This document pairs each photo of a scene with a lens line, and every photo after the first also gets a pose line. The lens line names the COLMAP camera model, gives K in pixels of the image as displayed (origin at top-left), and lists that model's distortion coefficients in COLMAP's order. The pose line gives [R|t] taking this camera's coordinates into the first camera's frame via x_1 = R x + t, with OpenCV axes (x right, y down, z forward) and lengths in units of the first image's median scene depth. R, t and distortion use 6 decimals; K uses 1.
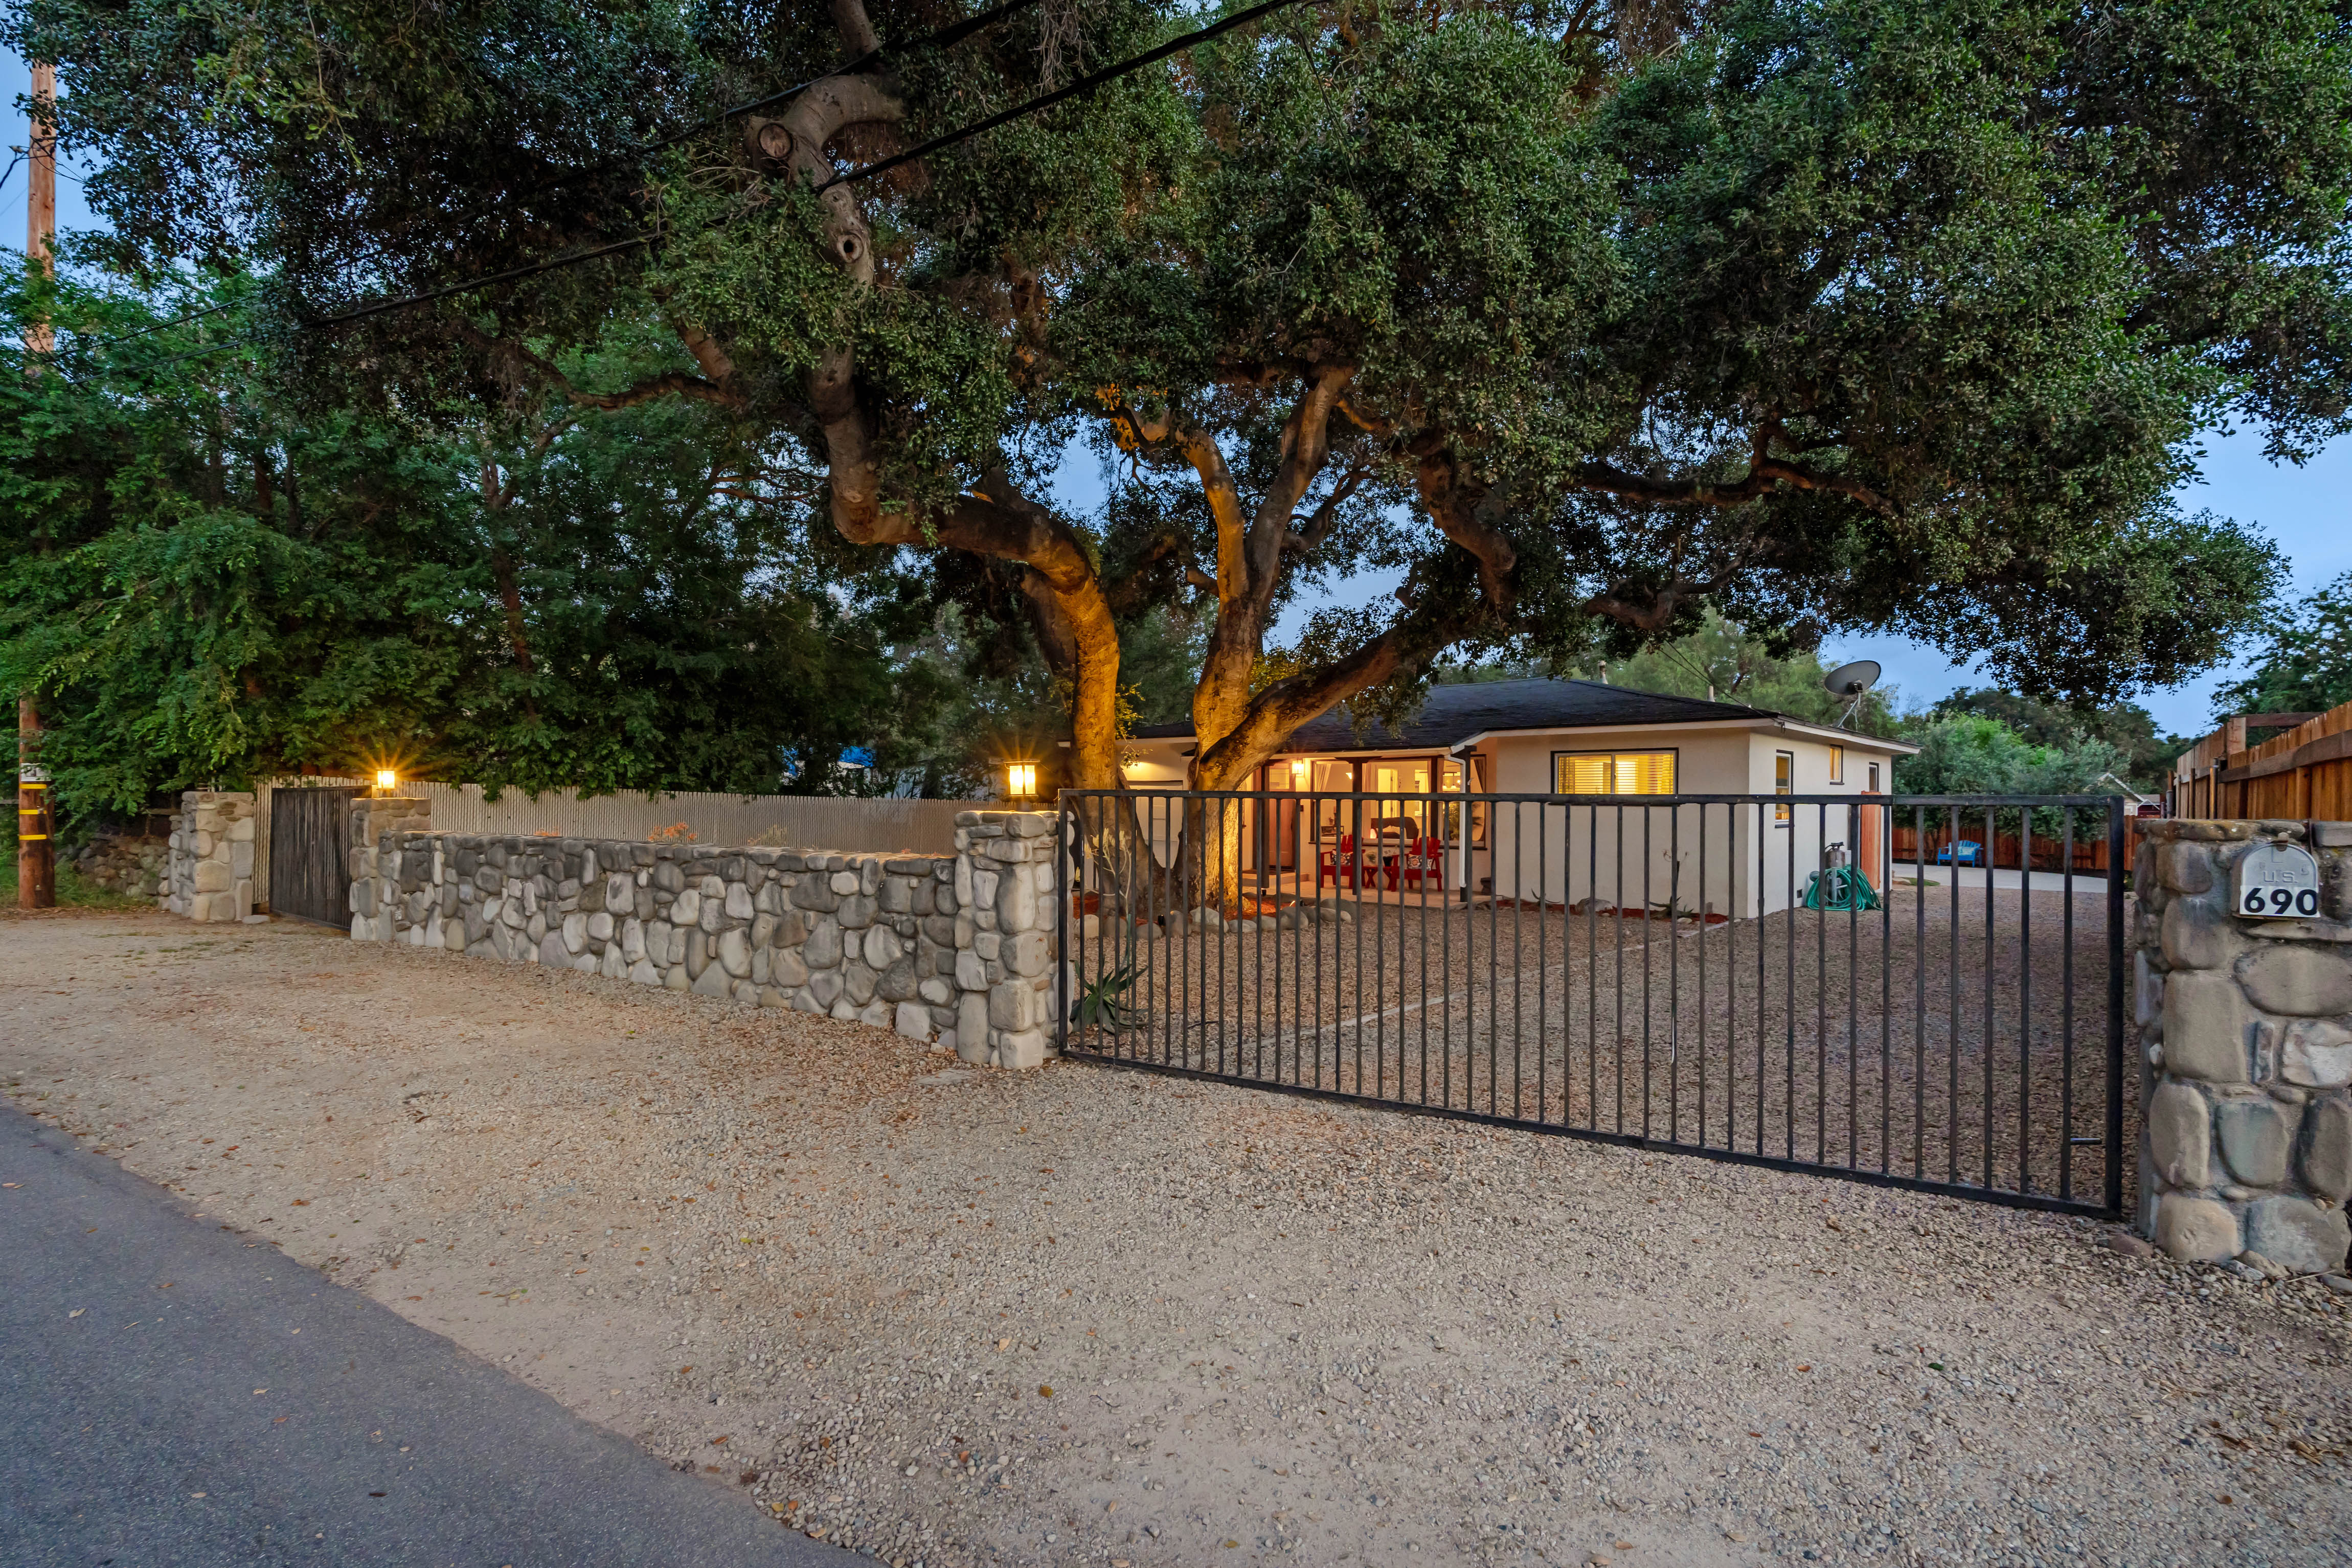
lens RADIAL K [[1076.0, 0, 1174.2], [0, 1076.0, 796.4], [0, 0, 1]] dist [-0.001425, -0.000110]
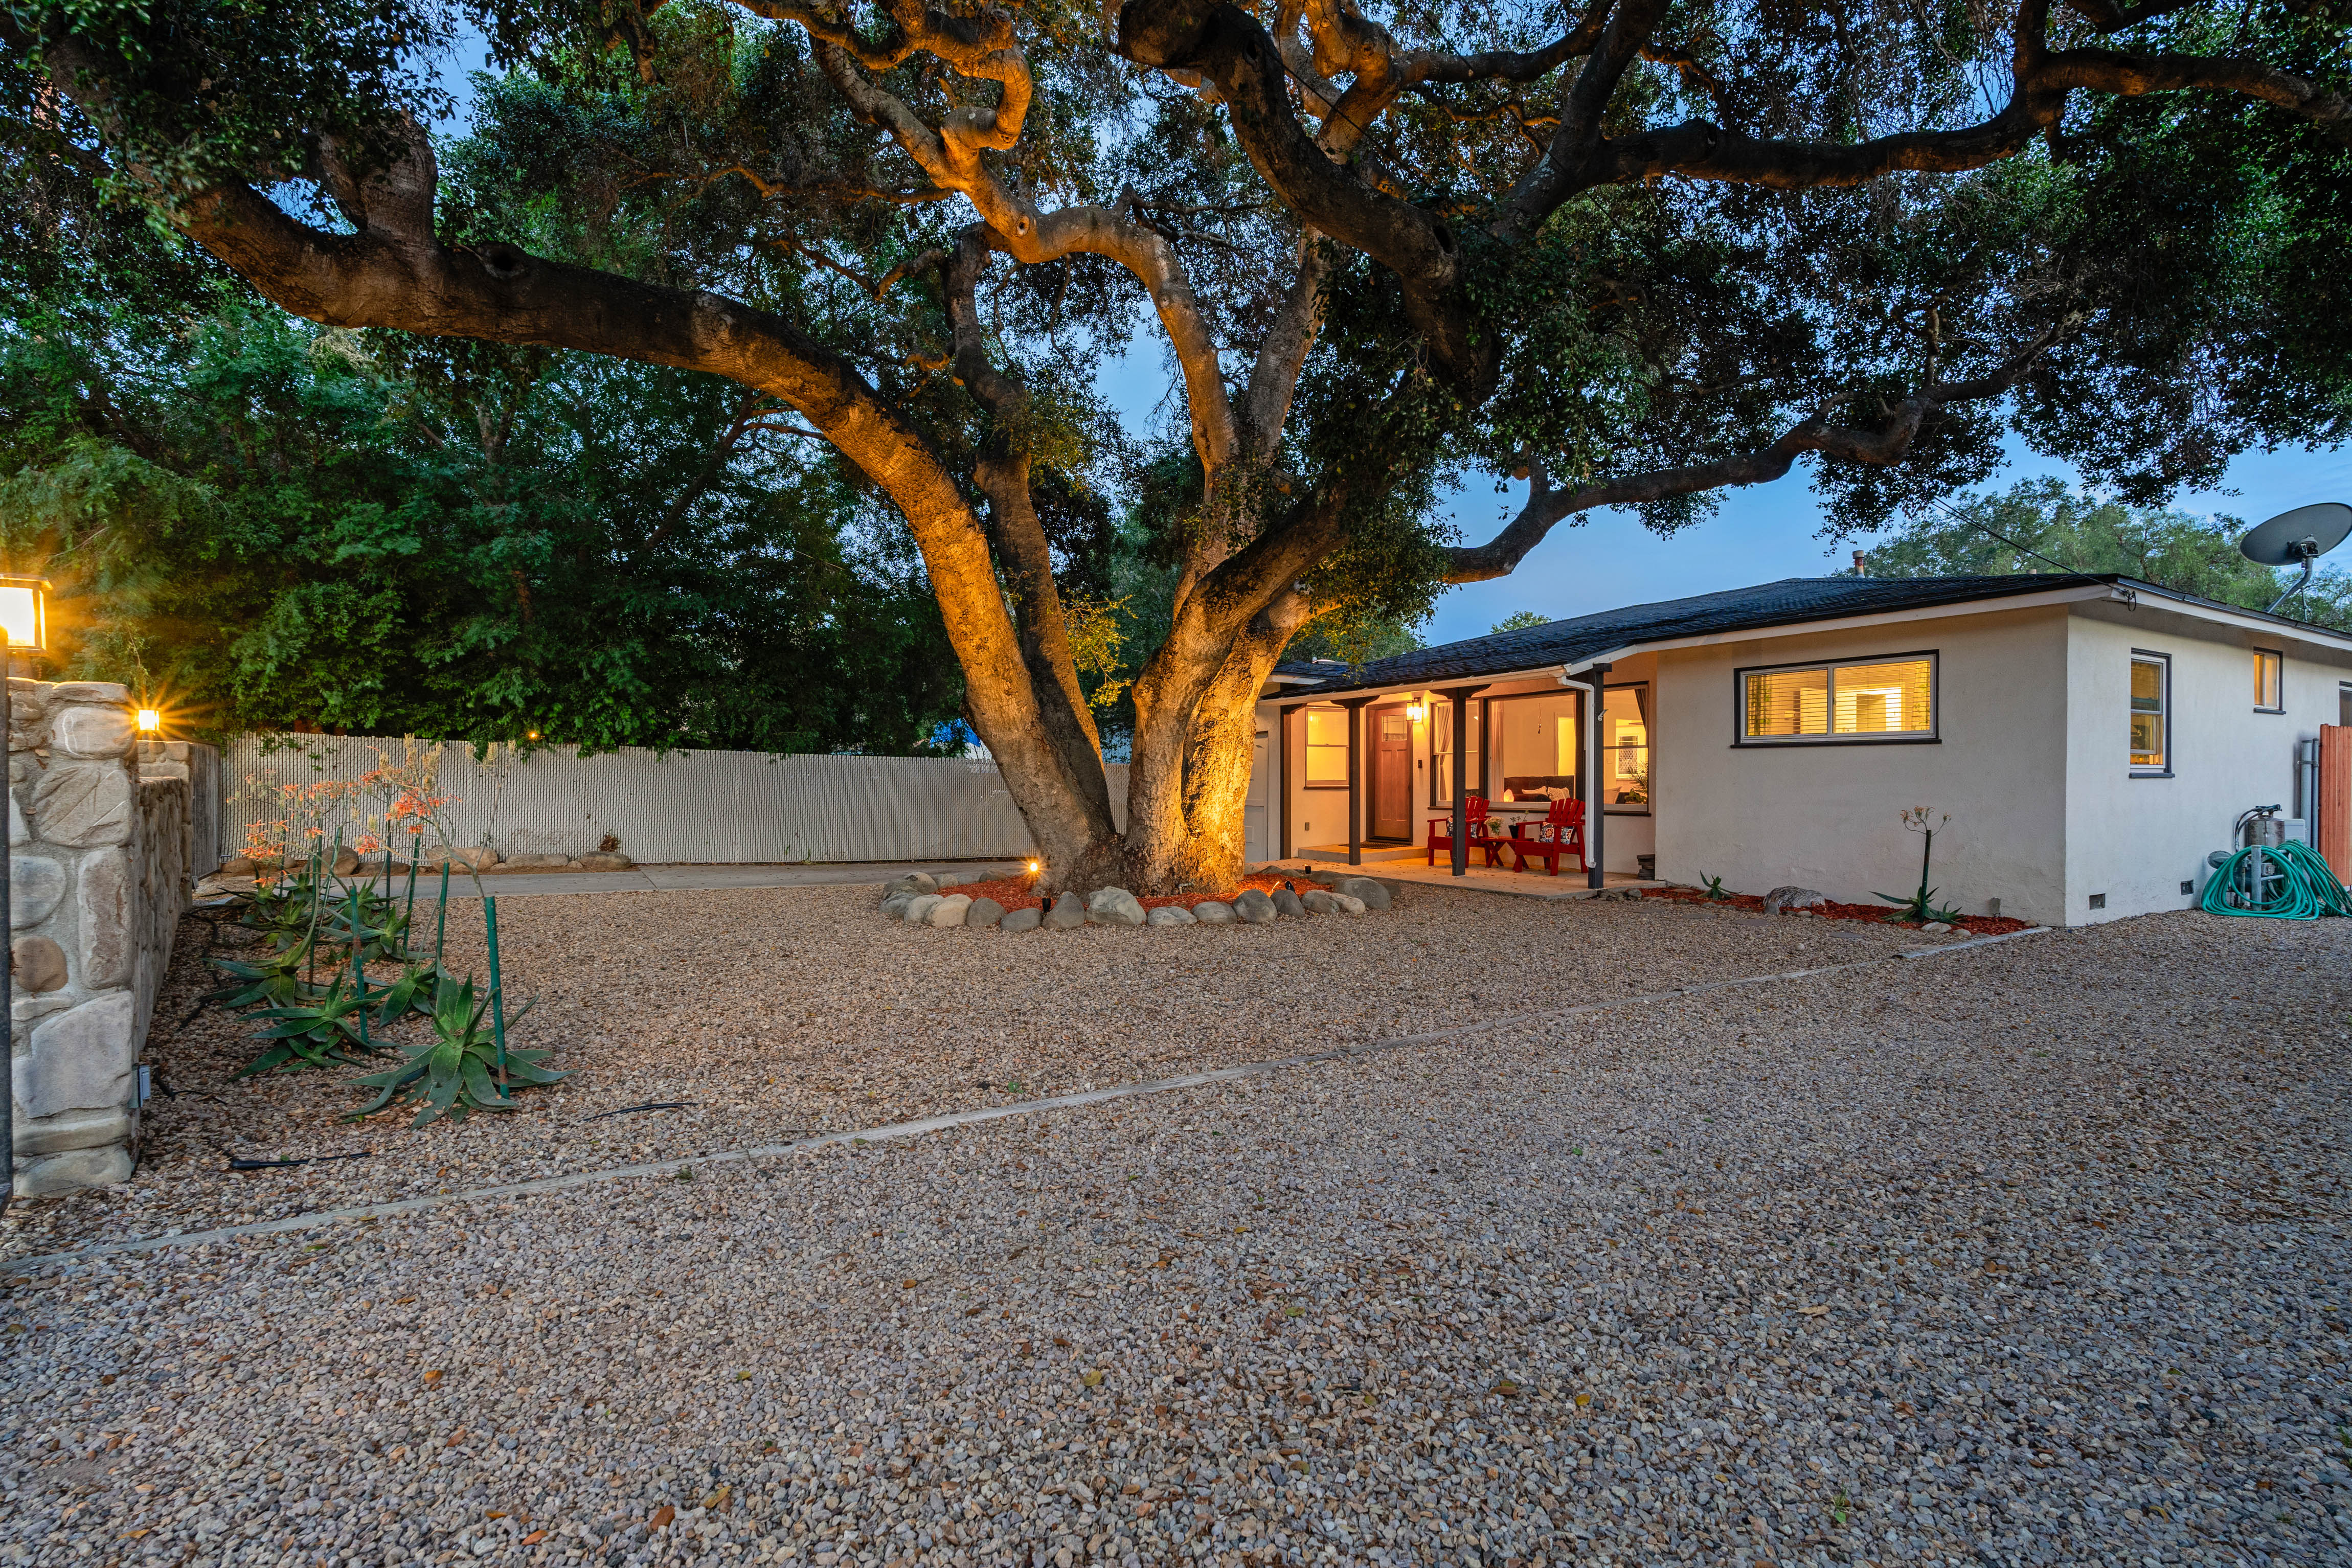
lens RADIAL K [[1034.4, 0, 1184.6], [0, 1034.4, 786.9], [0, 0, 1]] dist [-0.002873, -0.000746]
pose [[0.960015, -0.004825, -0.279906, 0.197911], [0.007262, 0.999944, 0.007673, 0.024473], [0.279854, -0.009399, 0.959997, 0.276392]]
